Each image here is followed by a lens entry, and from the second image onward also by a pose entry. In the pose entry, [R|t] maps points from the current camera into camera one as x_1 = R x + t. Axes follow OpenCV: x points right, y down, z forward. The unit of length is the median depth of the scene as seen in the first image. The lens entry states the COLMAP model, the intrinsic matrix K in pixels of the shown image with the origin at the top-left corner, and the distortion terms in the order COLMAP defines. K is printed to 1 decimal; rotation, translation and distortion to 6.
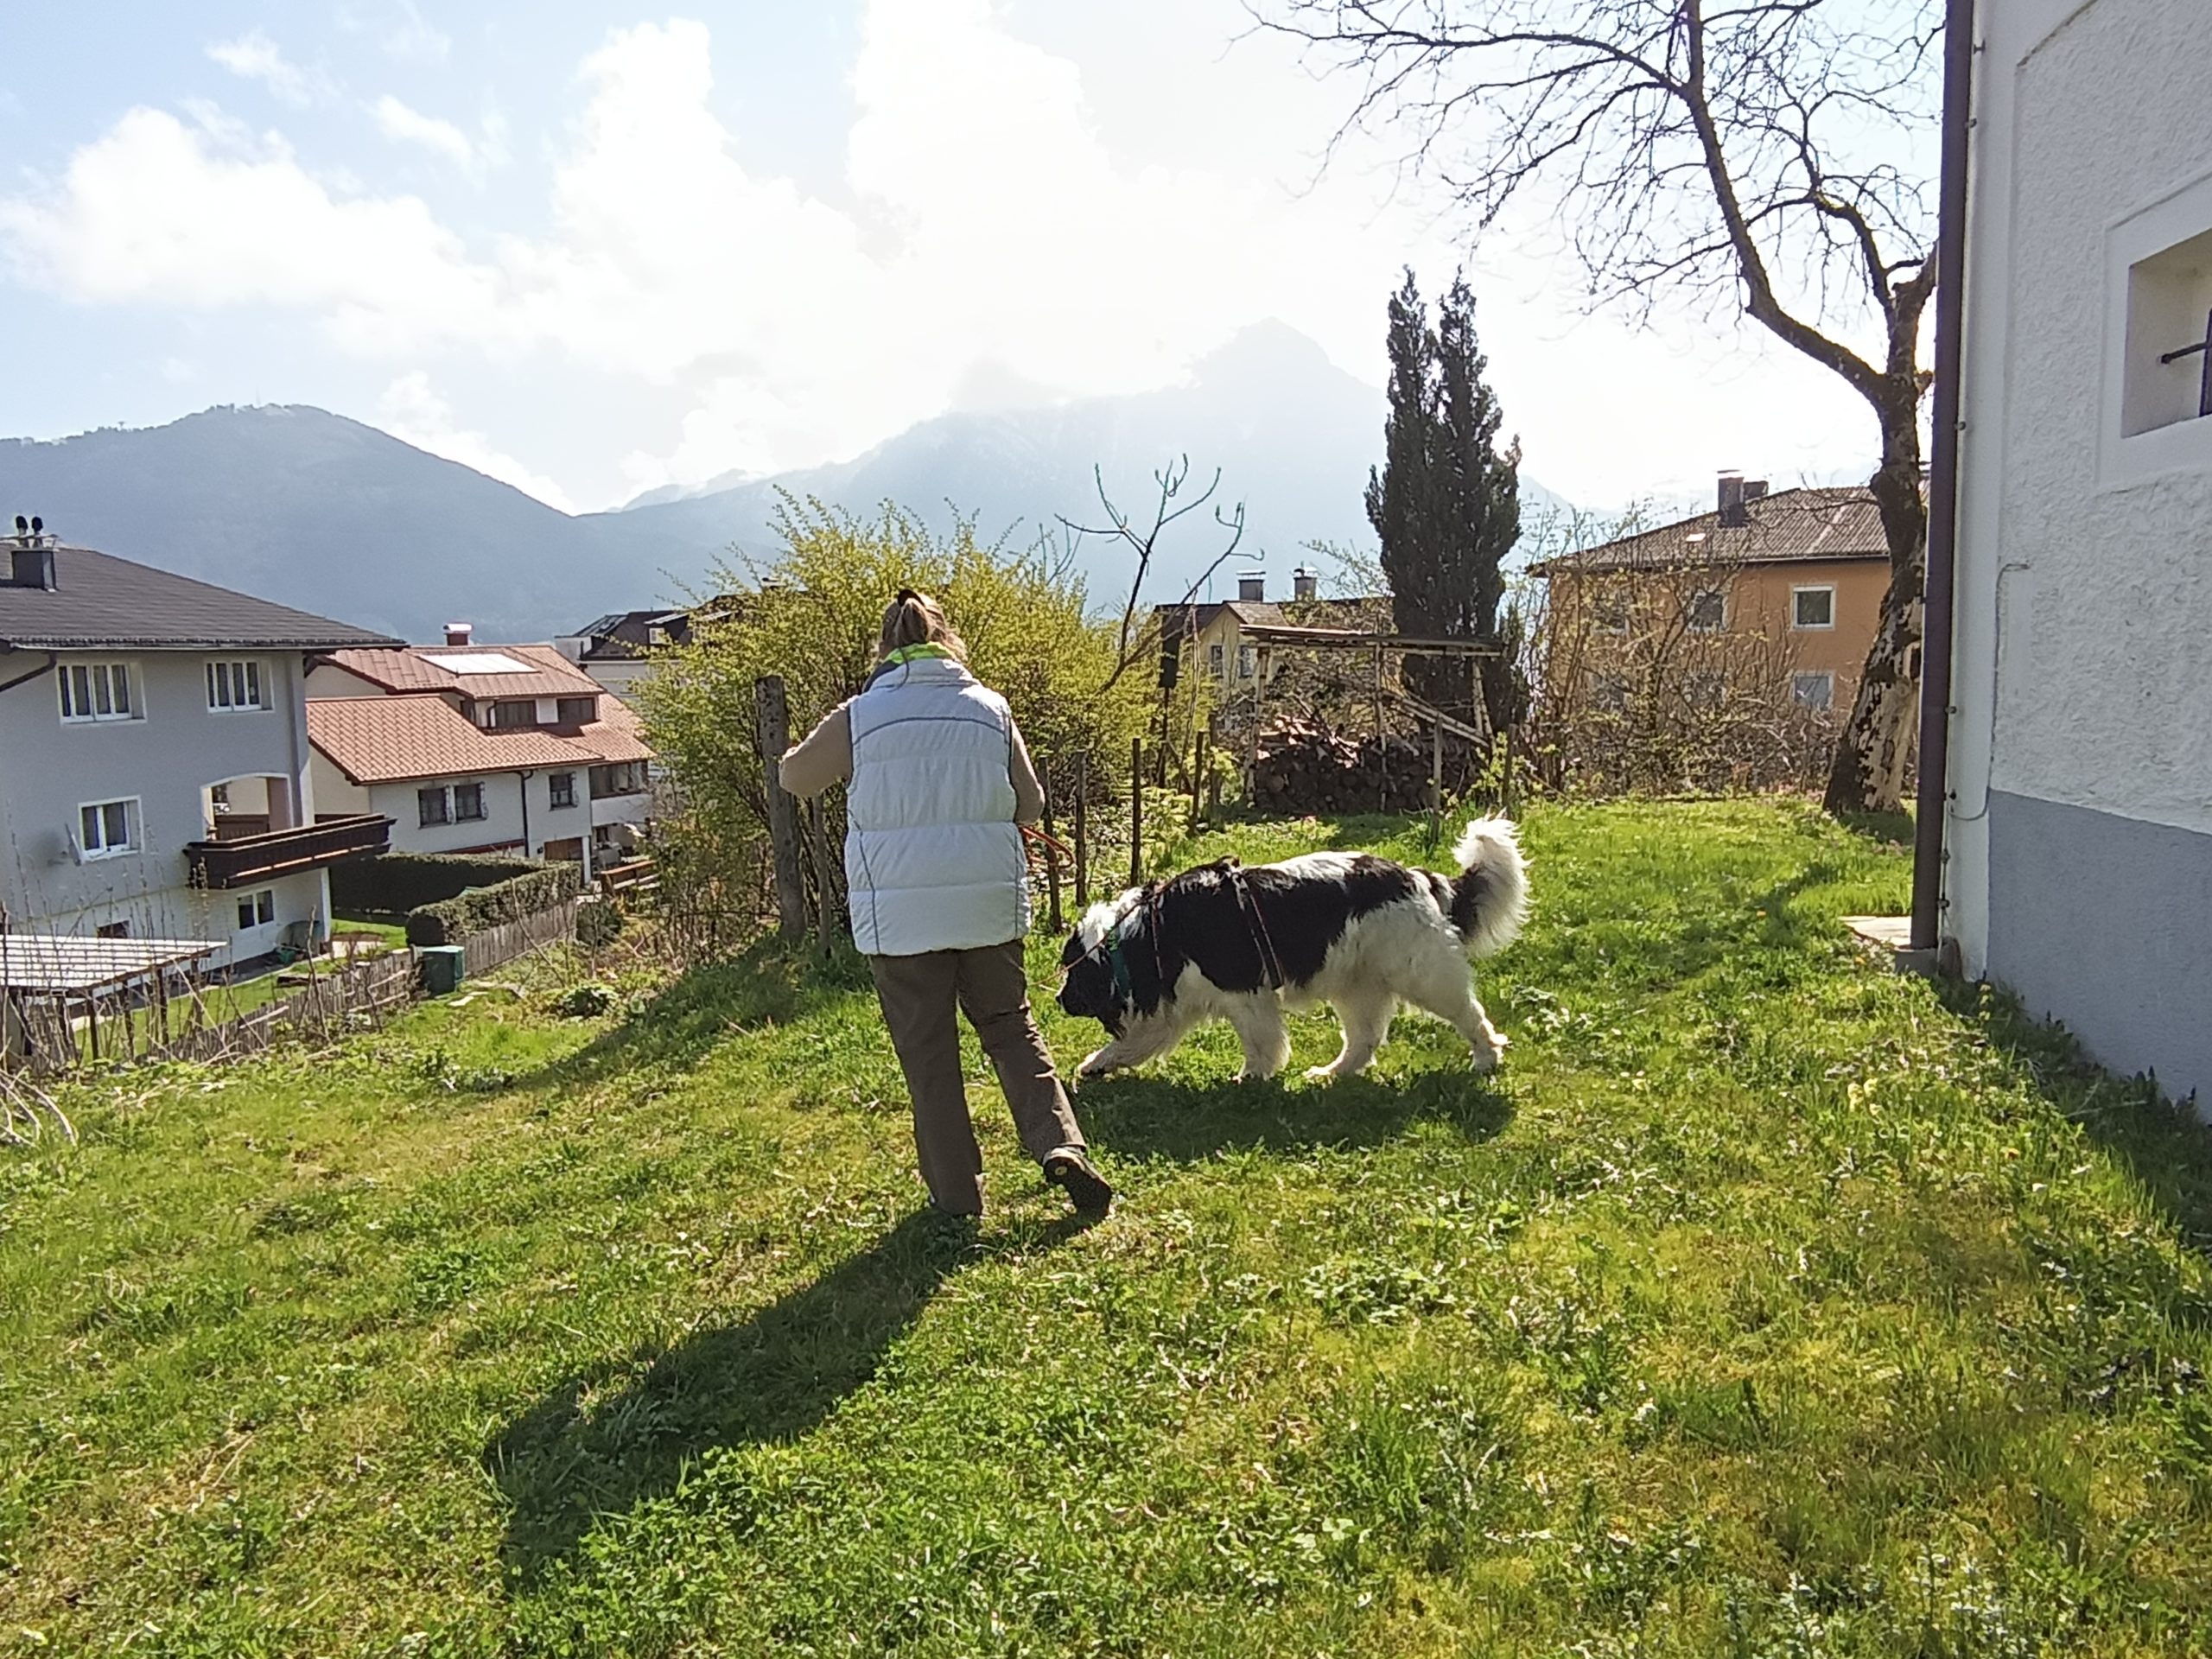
lens RADIAL K [[1600.8, 0, 1106.0], [0, 1600.8, 836.6], [0, 0, 1]] dist [-0.009697, -0.005293]
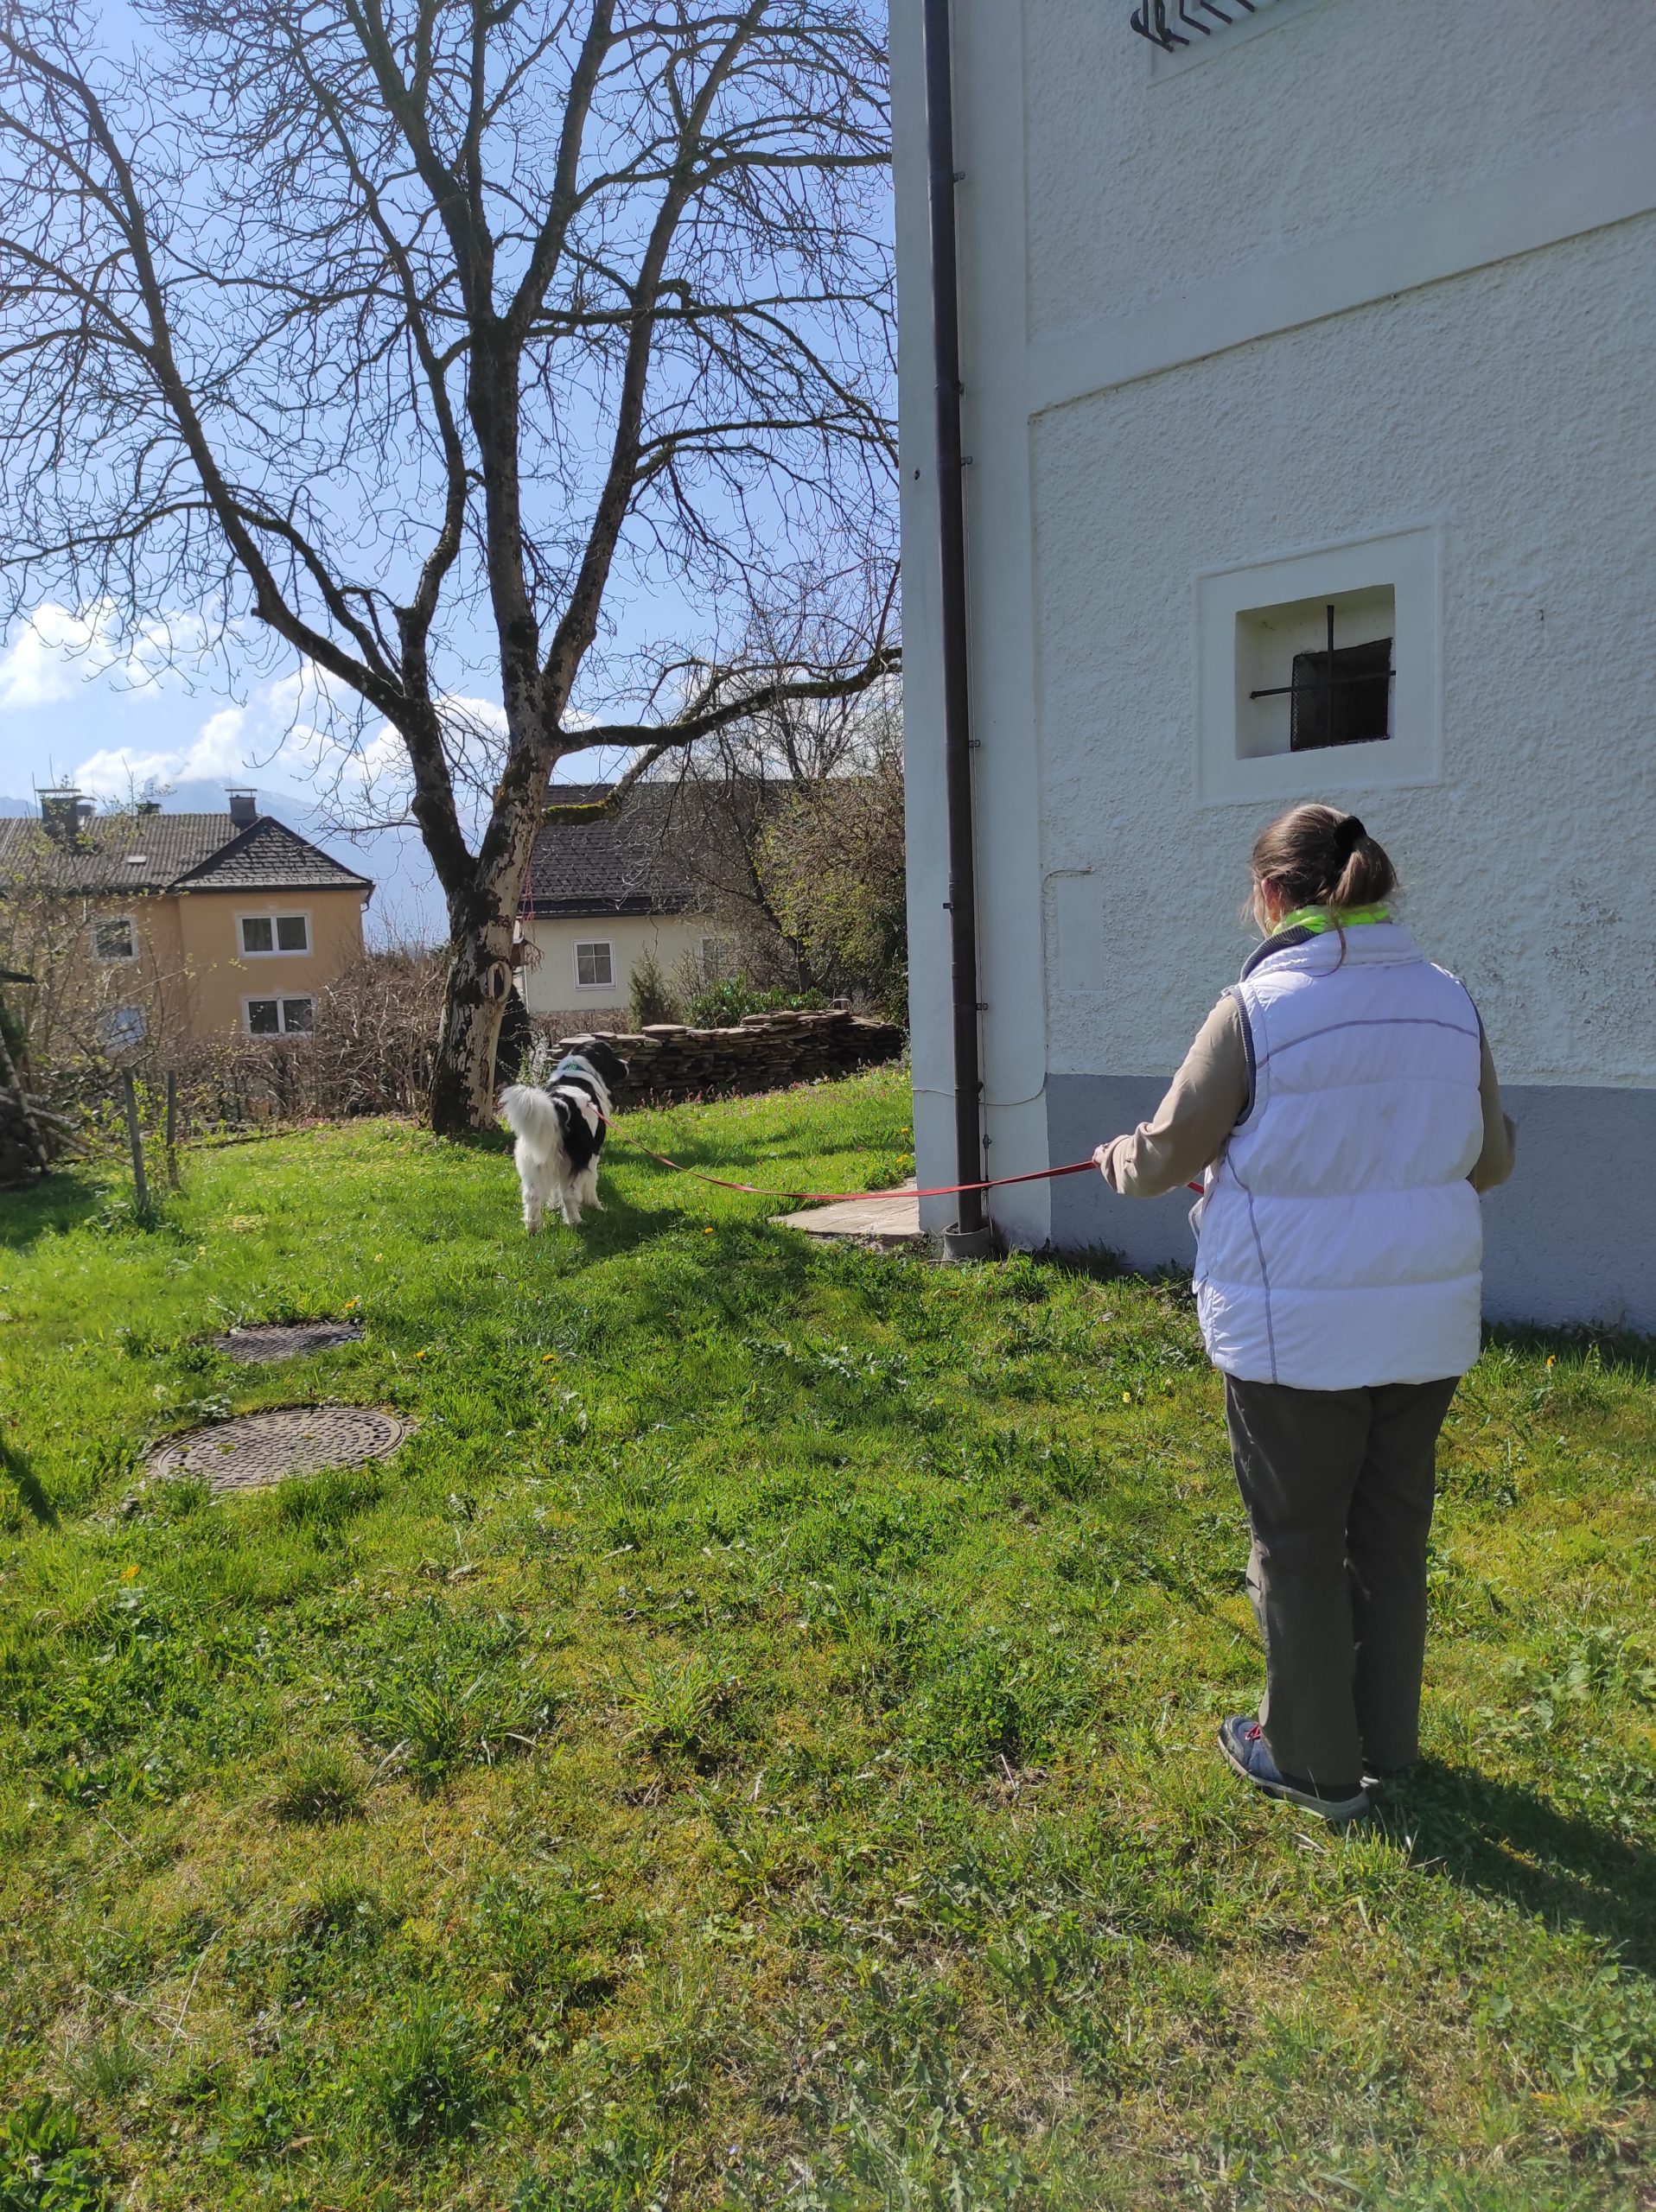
lens RADIAL K [[1631.7, 0, 831.9], [0, 1631.7, 1115.7], [0, 0, 1]] dist [0.036778, 0.000736]
pose [[0.621311, -0.084984, 0.778942, -0.139428], [0.115585, 0.993166, 0.016161, -0.012614], [-0.774992, 0.079993, 0.626888, 0.138346]]
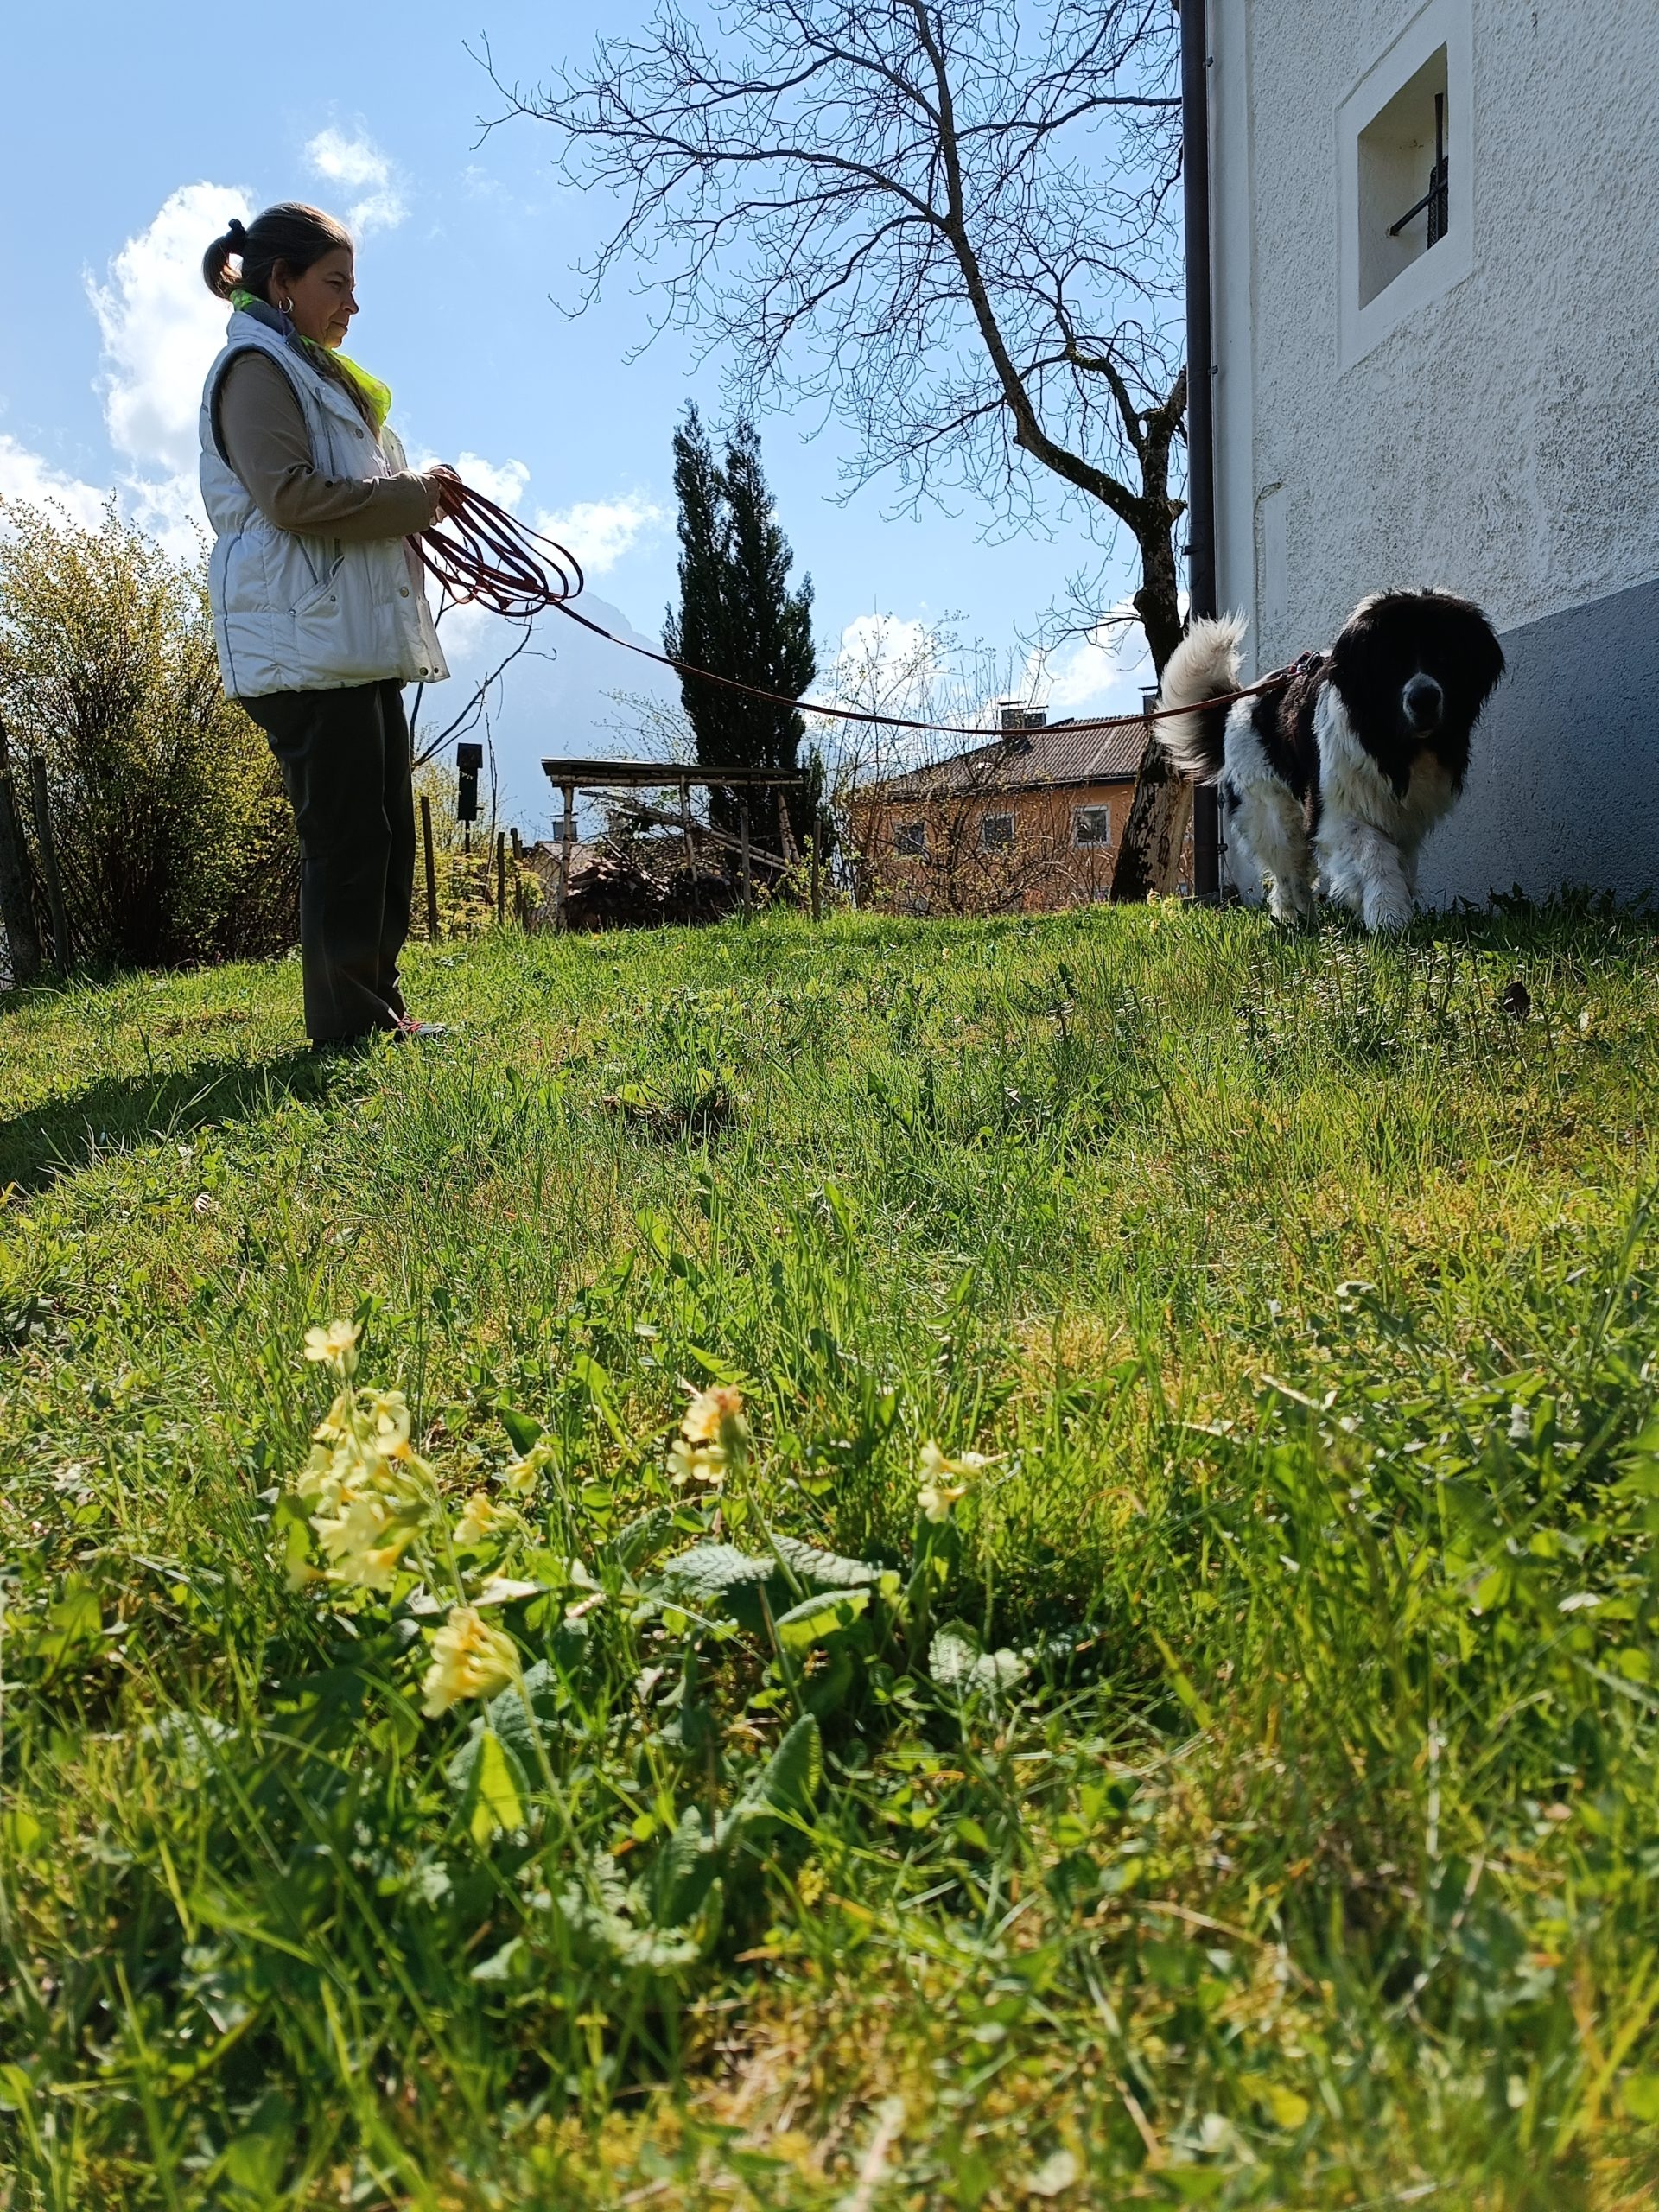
lens RADIAL K [[1583.4, 0, 826.1], [0, 1583.4, 1103.4], [0, 0, 1]] dist [0.007313, 0.000112]
pose [[0.968745, -0.064552, 0.239514, 0.006921], [0.060880, 0.997887, 0.022706, 0.060024], [-0.240473, -0.007414, 0.970627, 0.022766]]
